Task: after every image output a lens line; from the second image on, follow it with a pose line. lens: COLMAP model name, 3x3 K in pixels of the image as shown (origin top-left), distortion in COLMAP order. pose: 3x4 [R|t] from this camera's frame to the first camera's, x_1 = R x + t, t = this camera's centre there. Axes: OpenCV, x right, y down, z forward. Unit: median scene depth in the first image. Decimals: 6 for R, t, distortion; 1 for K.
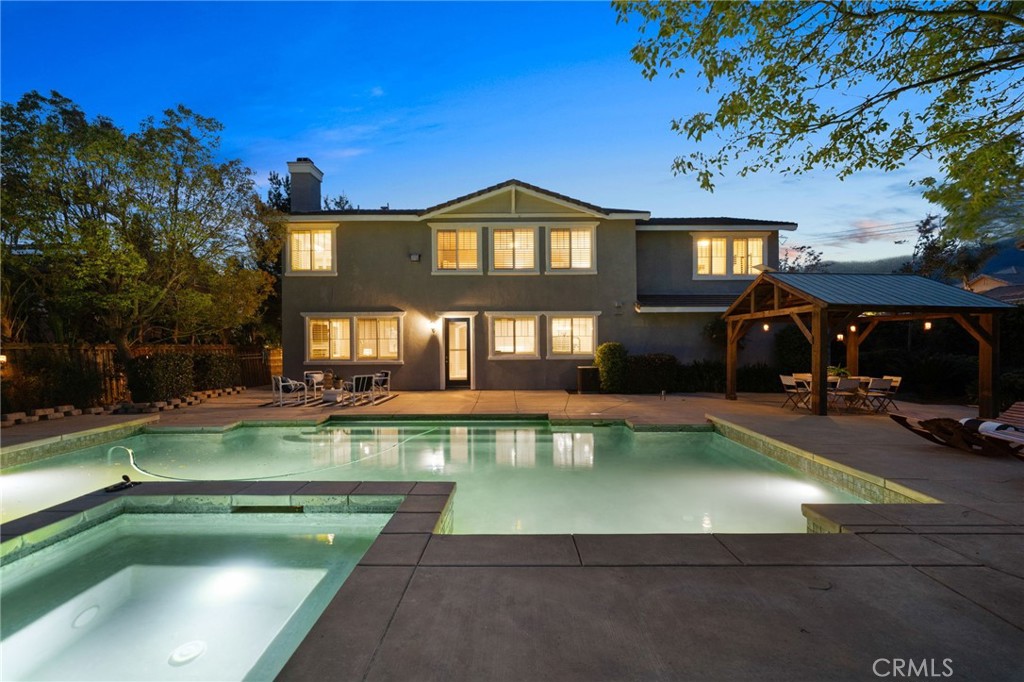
lens RADIAL K [[561.5, 0, 512.0], [0, 561.5, 341.0], [0, 0, 1]] dist [-0.000851, -0.000623]
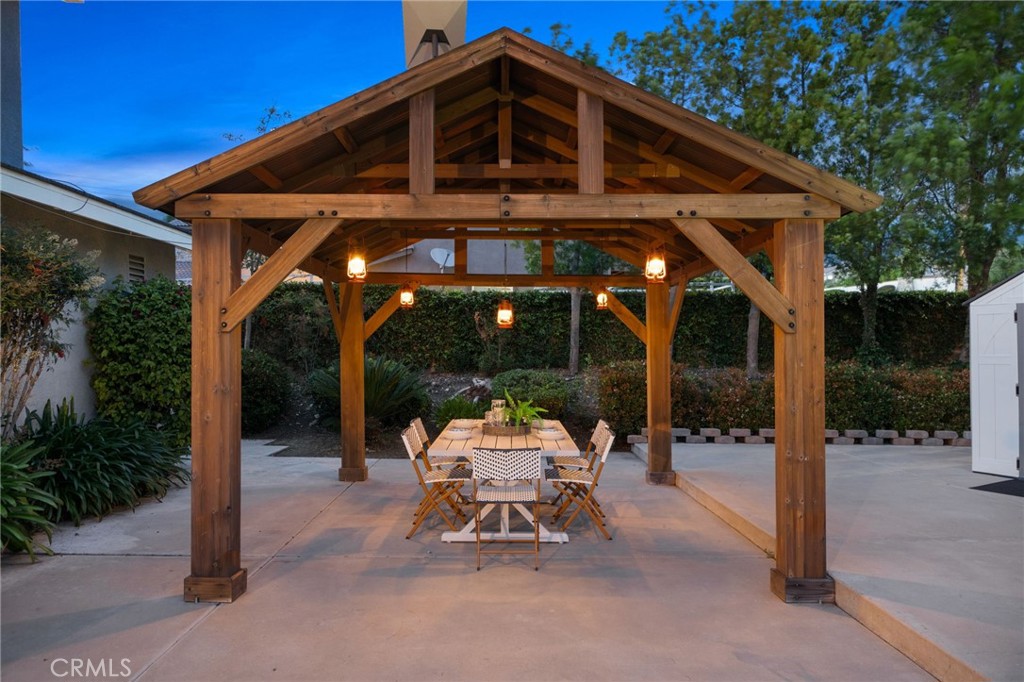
lens RADIAL K [[561.5, 0, 512.0], [0, 561.5, 341.0], [0, 0, 1]] dist [-0.000851, -0.000623]
pose [[-0.000978, 0.007528, 0.999971, 0.218968], [0.004927, 0.999960, -0.007523, 0.010192], [-0.999987, 0.004920, -0.001015, 1.019760]]
